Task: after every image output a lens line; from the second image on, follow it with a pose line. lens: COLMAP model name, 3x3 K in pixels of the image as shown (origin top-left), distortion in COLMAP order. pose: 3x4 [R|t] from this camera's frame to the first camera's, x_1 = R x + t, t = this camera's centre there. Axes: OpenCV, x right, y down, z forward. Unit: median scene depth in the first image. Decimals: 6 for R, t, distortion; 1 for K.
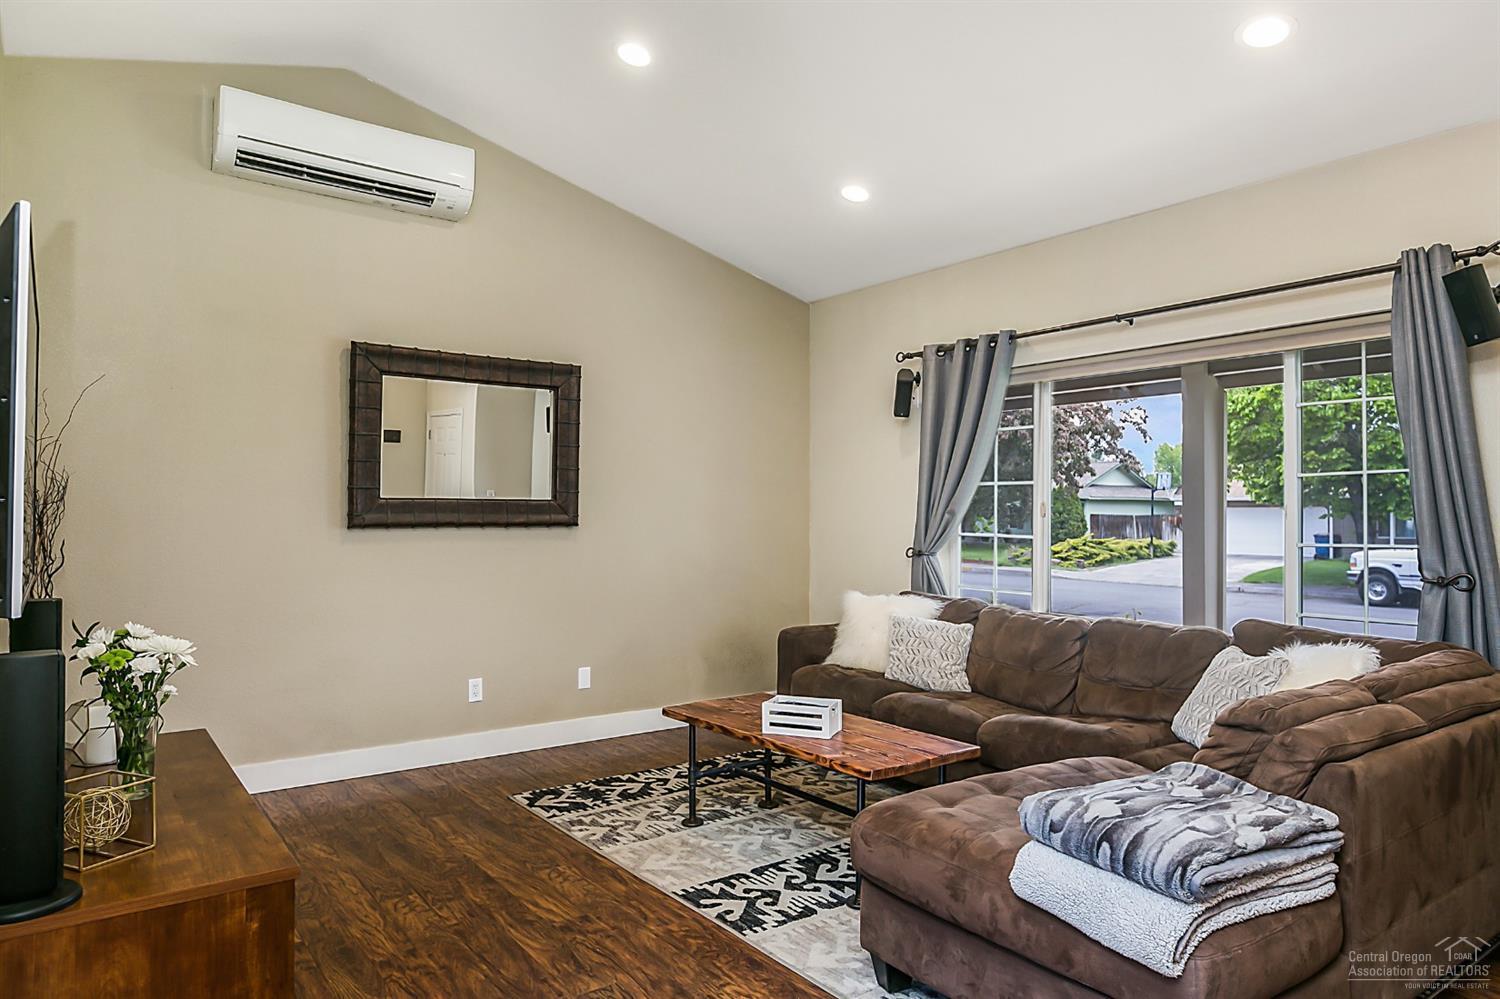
lens RADIAL K [[939.0, 0, 737.2], [0, 939.0, 501.2], [0, 0, 1]] dist [-0.002078, -0.004120]
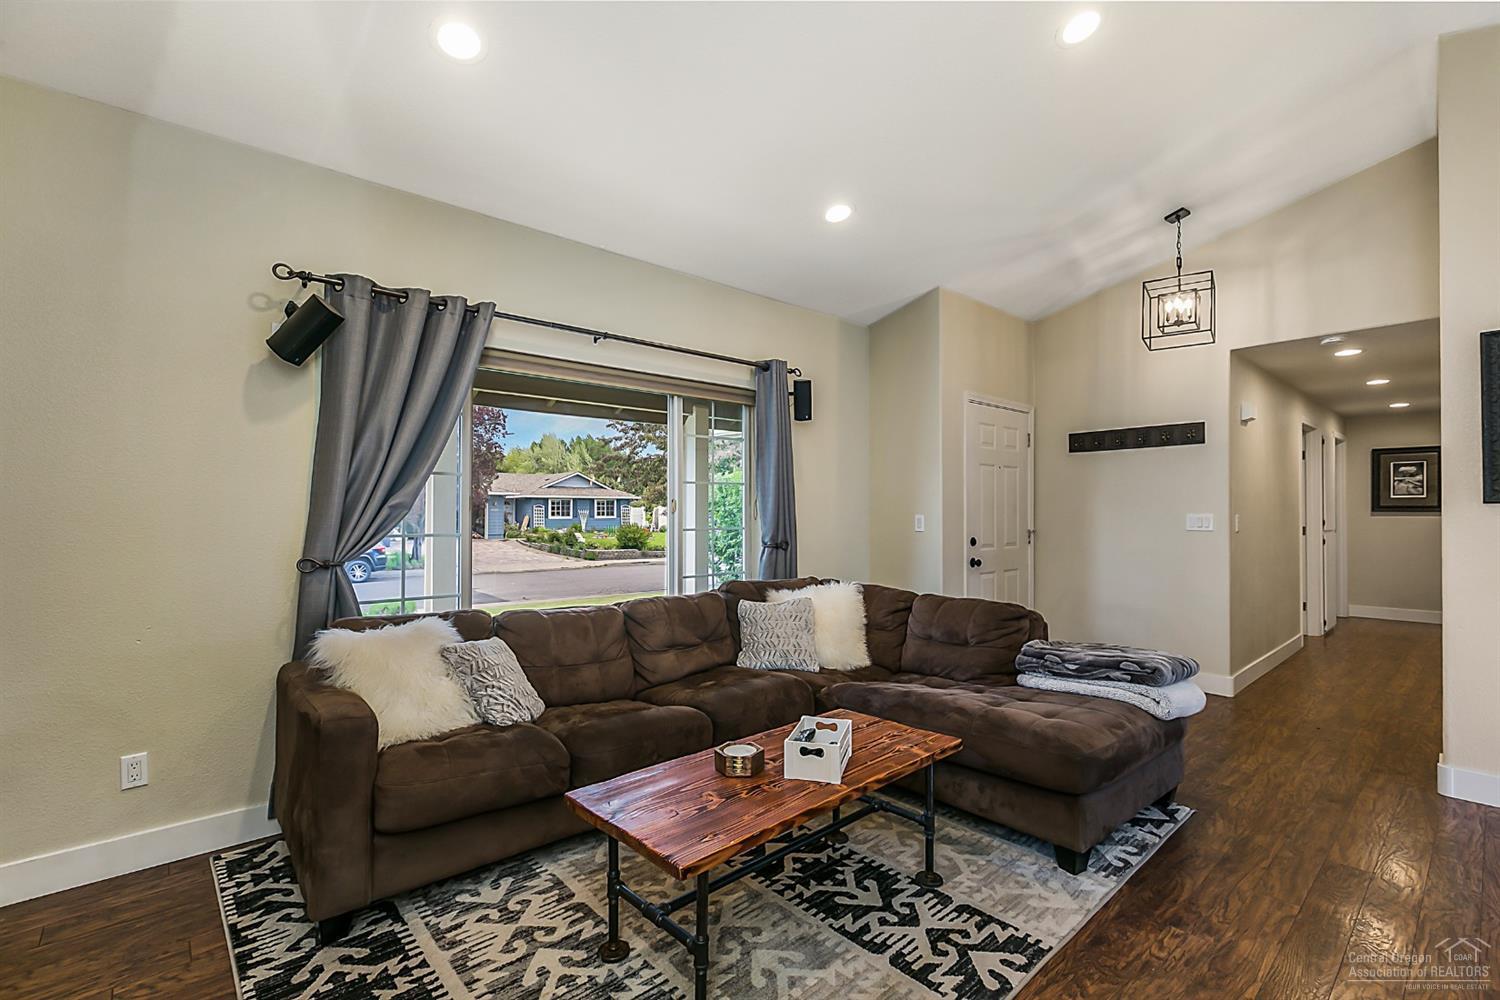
lens RADIAL K [[675.9, 0, 758.7], [0, 675.9, 498.4], [0, 0, 1]] dist [0.006503, -0.000028]
pose [[-0.110892, 0.009560, 0.993786, -0.451079], [-0.015314, 0.999819, -0.011327, 0.009540], [-0.993714, -0.016475, -0.110725, 0.952661]]
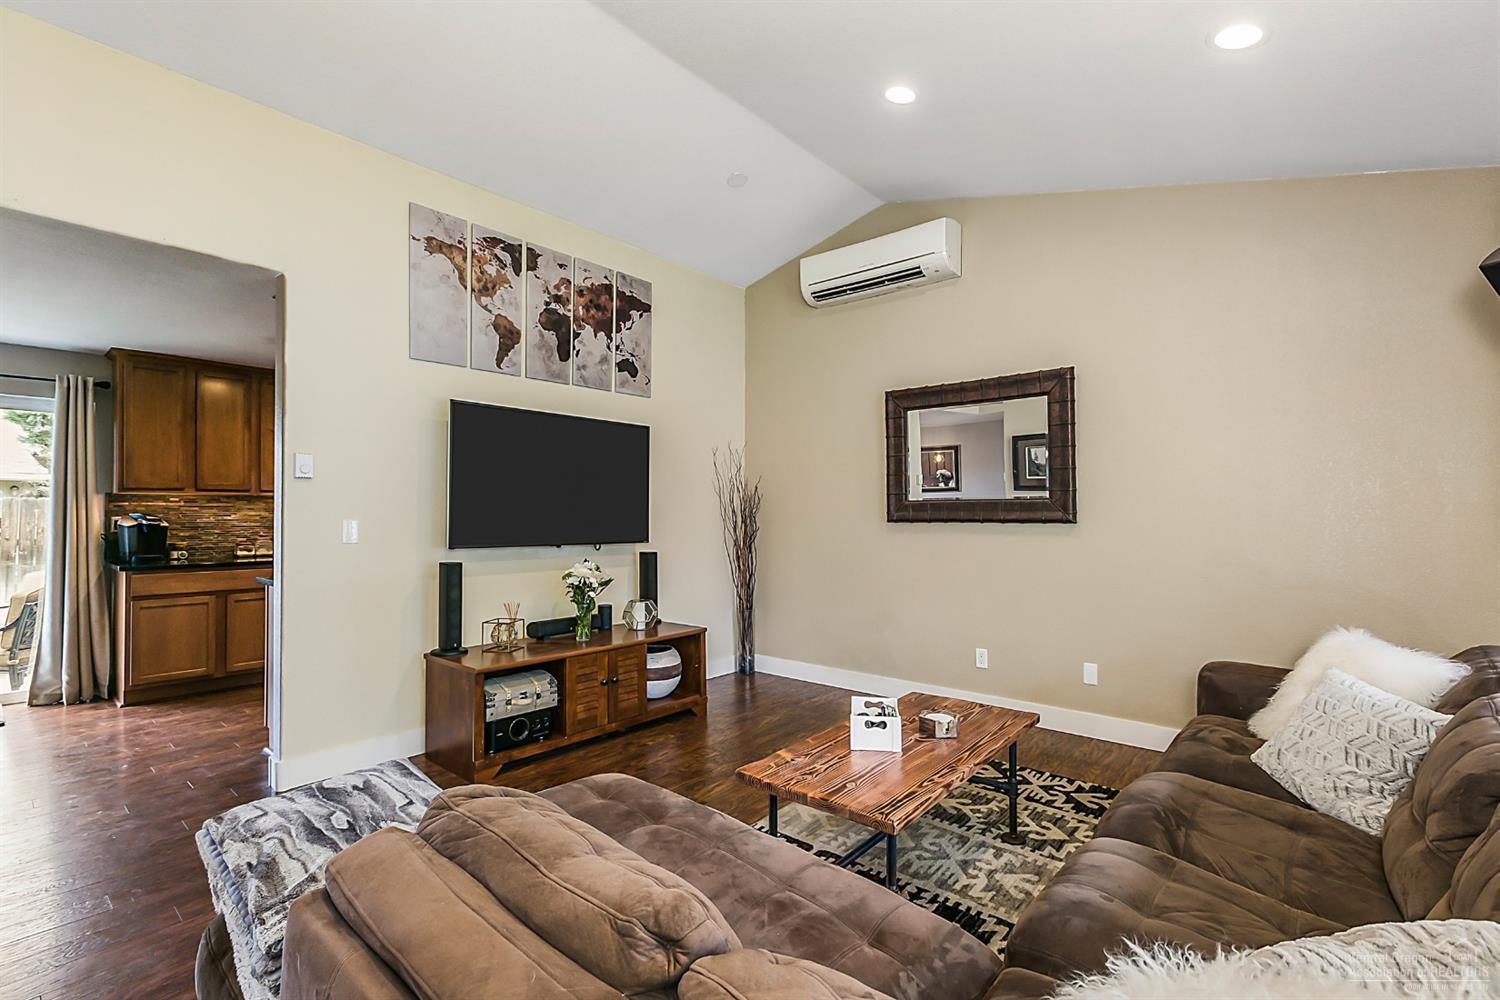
lens RADIAL K [[675.9, 0, 745.9], [0, 675.9, 508.1], [0, 0, 1]] dist [0.006503, -0.000028]
pose [[0.221739, -0.011450, -0.975039, 0.598867], [0.013857, 0.999867, -0.008590, 0.014501], [0.975008, -0.011607, 0.221869, 0.613037]]
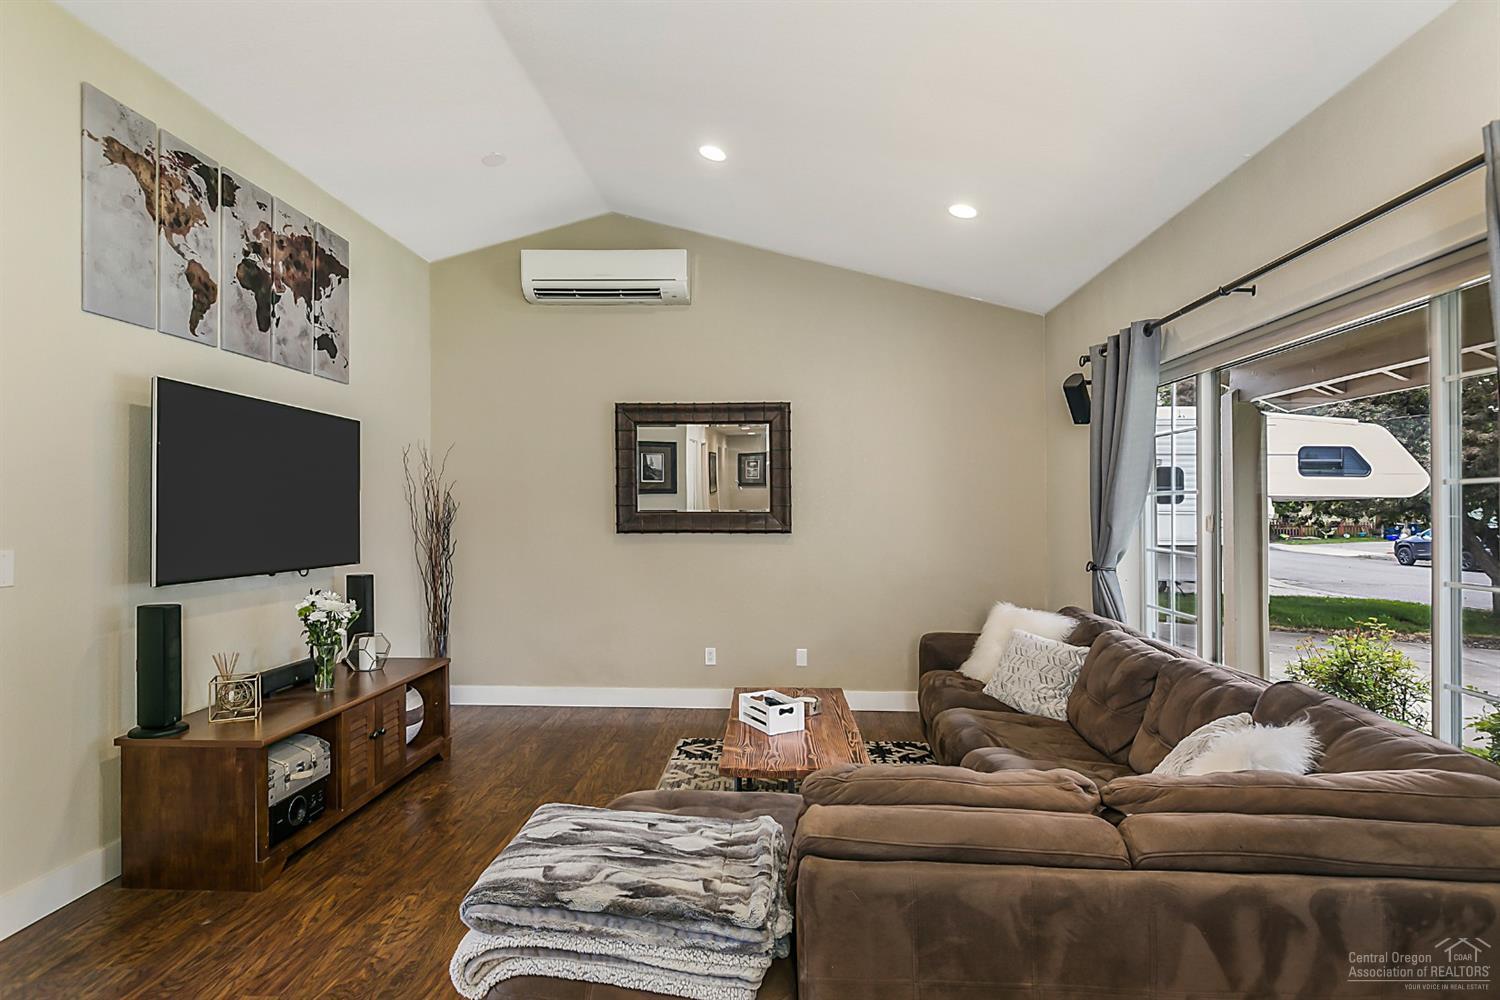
lens RADIAL K [[769.9, 0, 738.3], [0, 769.9, 505.2], [0, 0, 1]] dist [0.007481, -0.000682]
pose [[0.771478, -0.005849, -0.636229, 0.530149], [0.009964, 0.999946, 0.002889, -0.017119], [0.636178, -0.008568, 0.771495, 0.226729]]
